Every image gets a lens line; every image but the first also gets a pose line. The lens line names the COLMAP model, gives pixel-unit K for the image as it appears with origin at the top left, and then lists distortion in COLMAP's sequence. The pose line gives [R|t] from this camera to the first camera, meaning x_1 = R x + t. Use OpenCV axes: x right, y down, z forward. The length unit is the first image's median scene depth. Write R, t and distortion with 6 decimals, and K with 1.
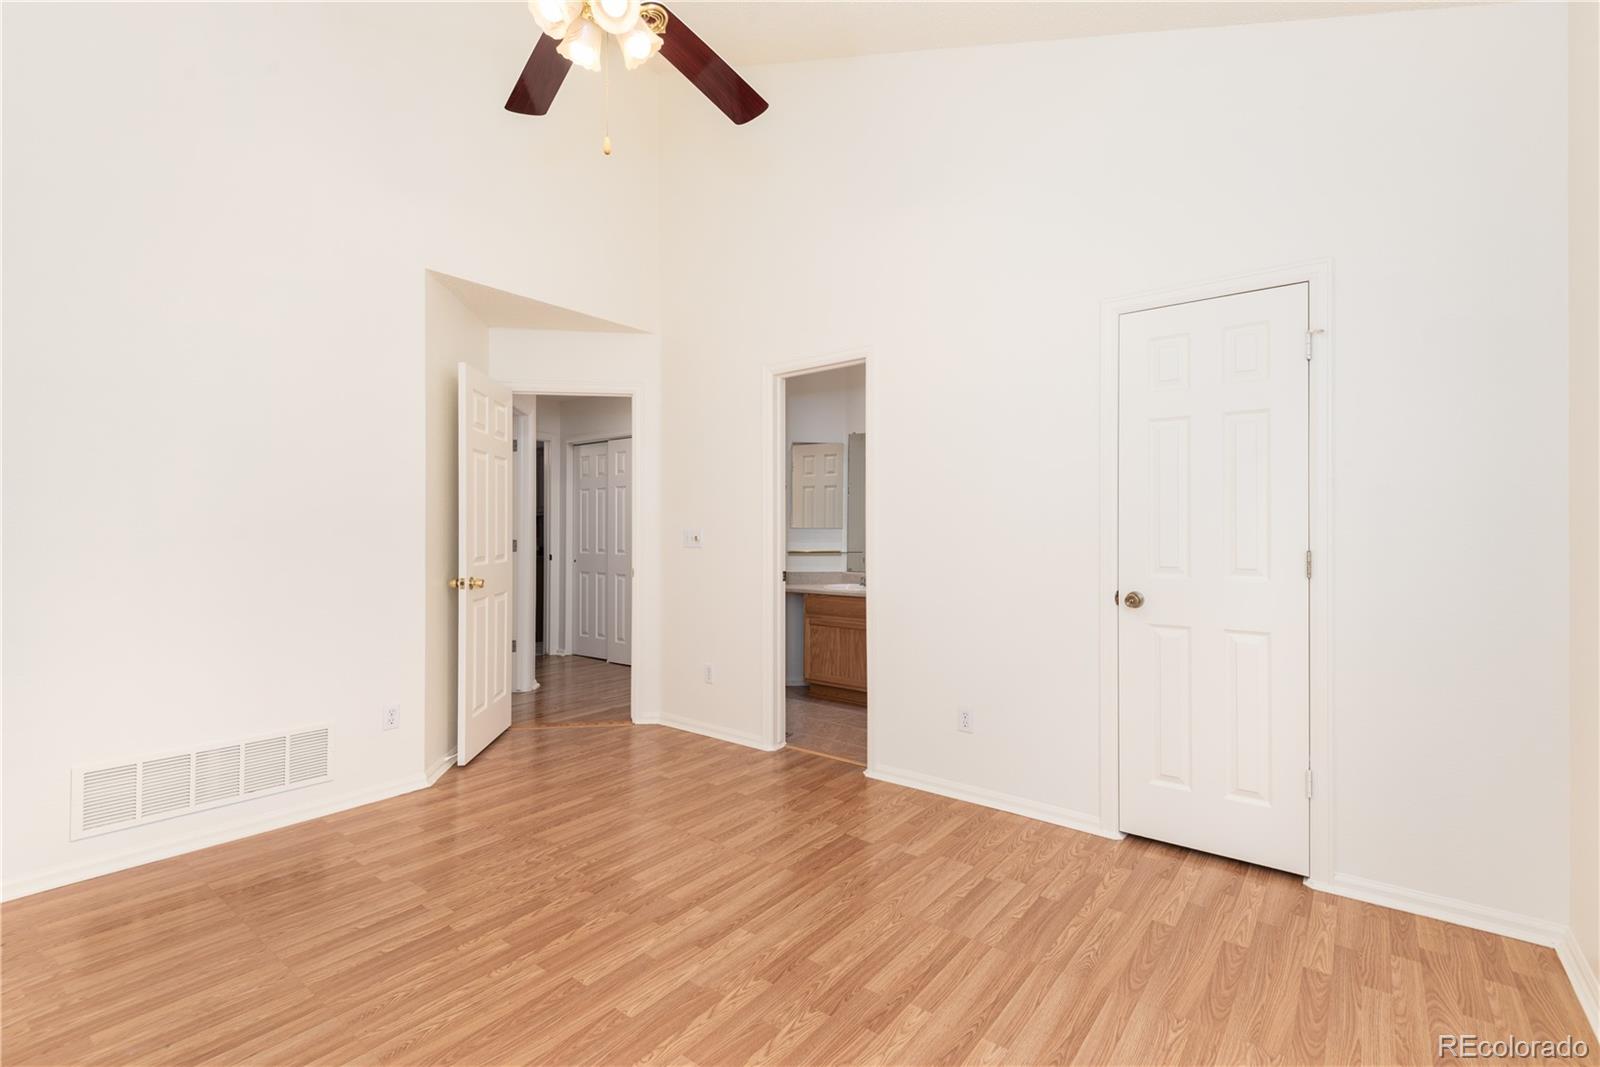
lens RADIAL K [[719.7, 0, 800.0], [0, 719.7, 533.5], [0, 0, 1]] dist [0.002119, -0.001120]
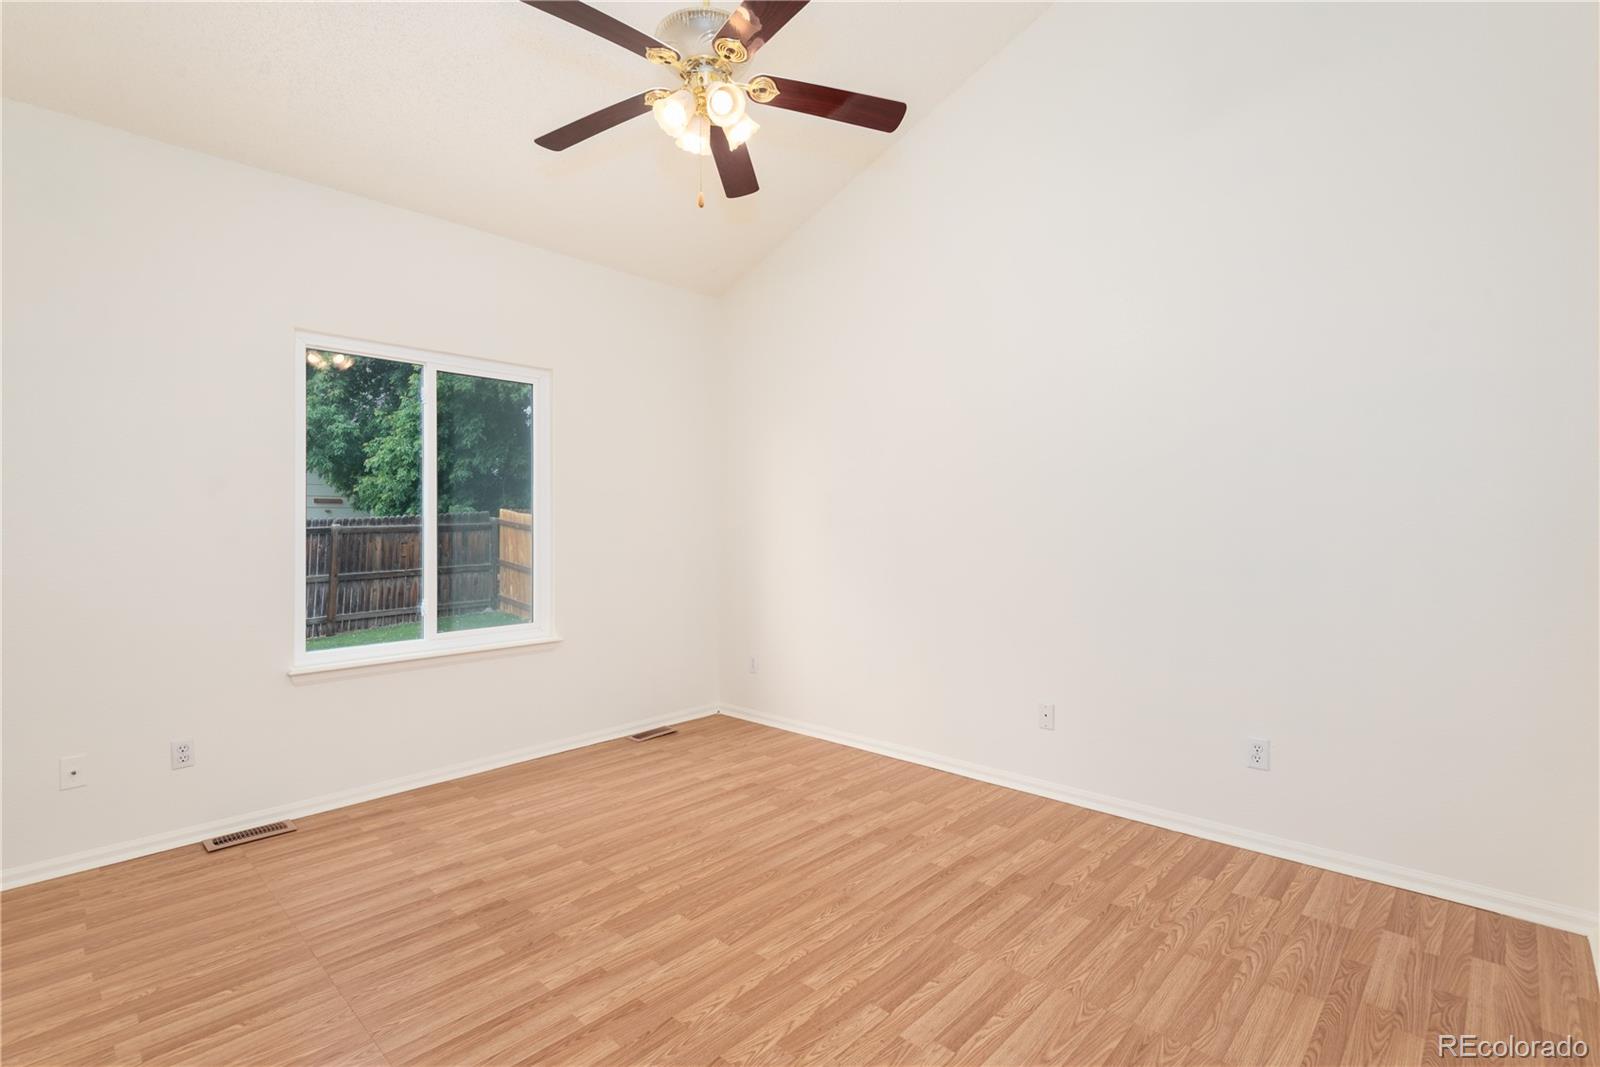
lens RADIAL K [[719.7, 0, 800.0], [0, 719.7, 533.5], [0, 0, 1]] dist [0.002119, -0.001120]
pose [[-0.994932, 0.009576, 0.100088, -0.505152], [0.010478, 0.999909, 0.008487, -0.009064], [-0.099998, 0.009492, -0.994942, 1.940363]]
